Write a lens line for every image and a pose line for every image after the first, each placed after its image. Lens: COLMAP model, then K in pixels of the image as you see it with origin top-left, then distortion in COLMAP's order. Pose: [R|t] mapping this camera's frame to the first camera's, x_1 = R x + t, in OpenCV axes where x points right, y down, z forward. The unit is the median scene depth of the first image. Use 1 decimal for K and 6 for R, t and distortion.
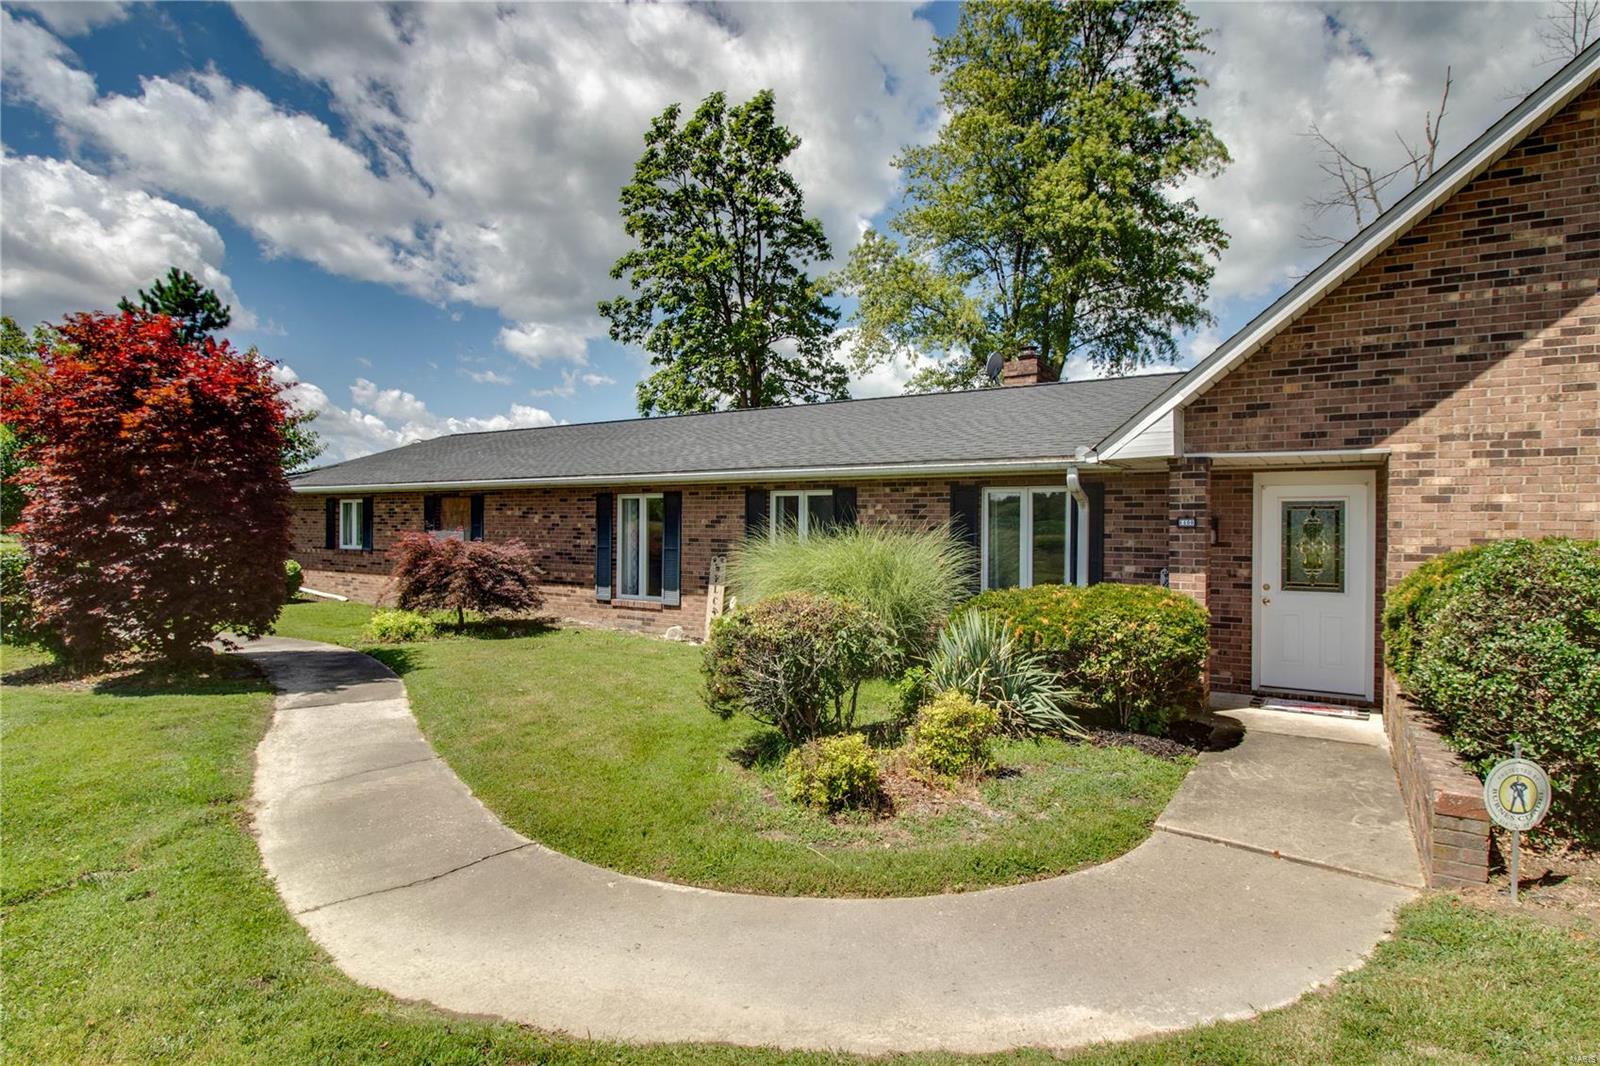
lens RADIAL K [[825.0, 0, 809.7], [0, 825.0, 524.0], [0, 0, 1]] dist [-0.018138, -0.002660]
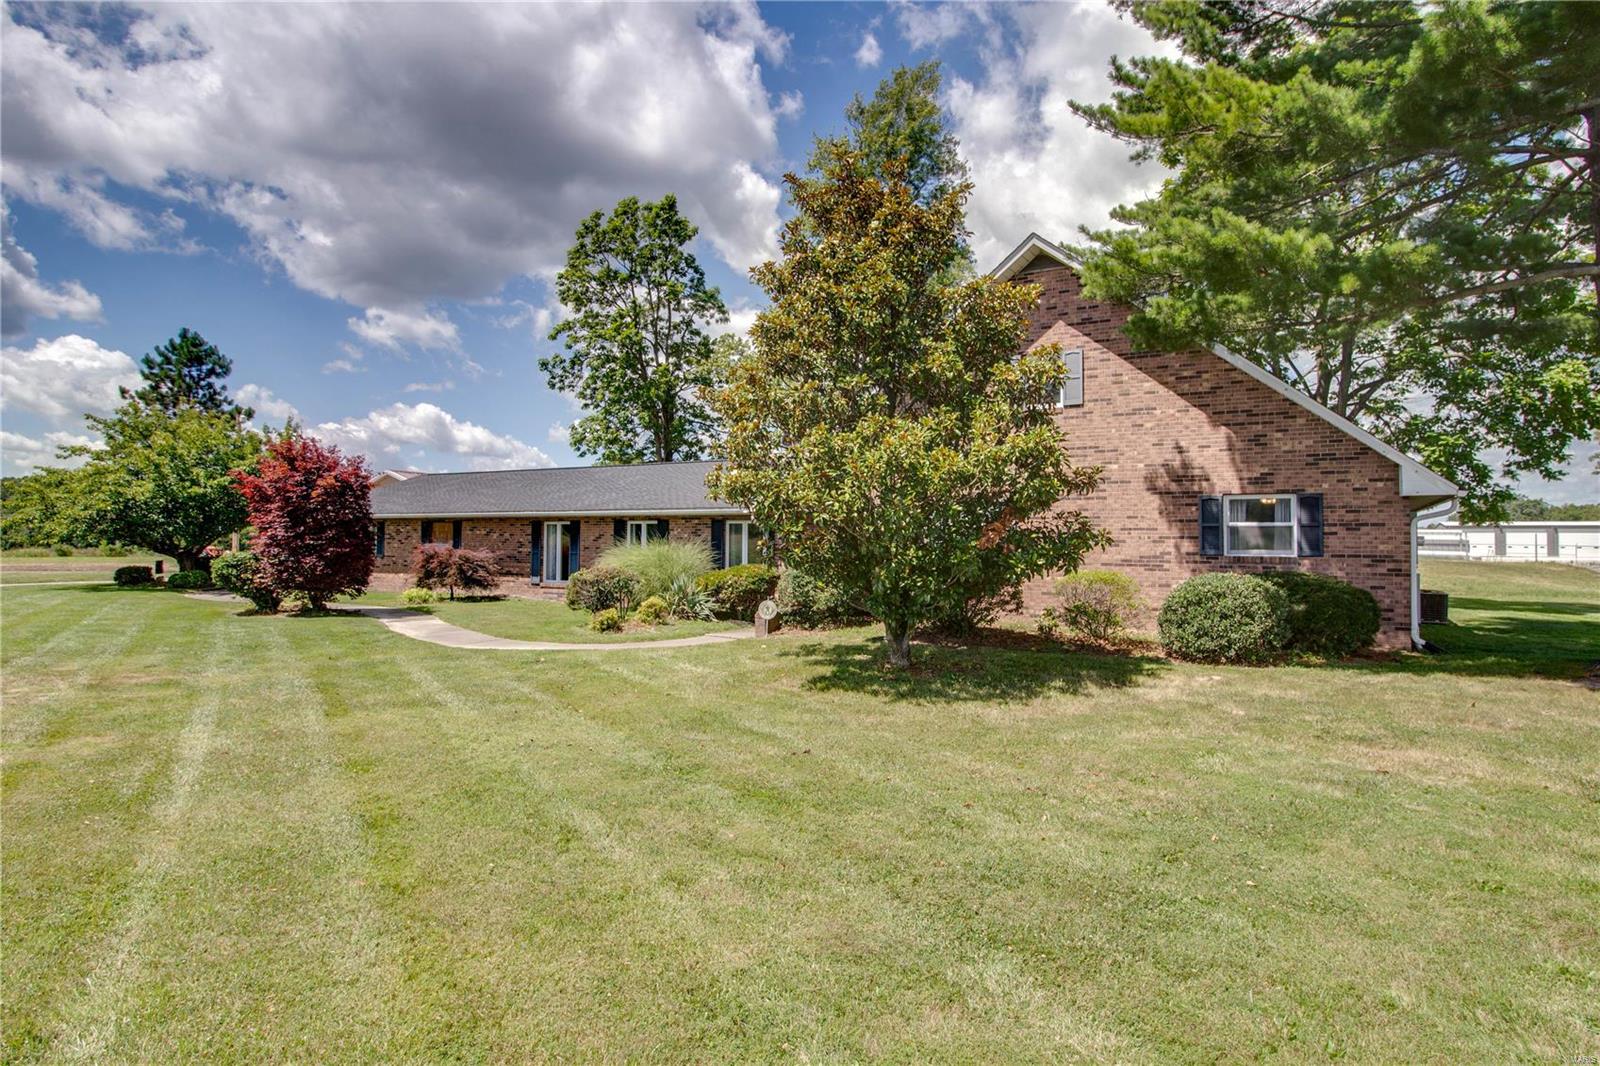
lens RADIAL K [[894.3, 0, 792.8], [0, 894.3, 526.1], [0, 0, 1]] dist [0.012702, -0.000828]
pose [[0.999833, -0.001633, 0.018204, 0.236666], [0.001866, 0.999917, -0.012760, -0.001879], [-0.018182, 0.012792, 0.999753, -0.822680]]
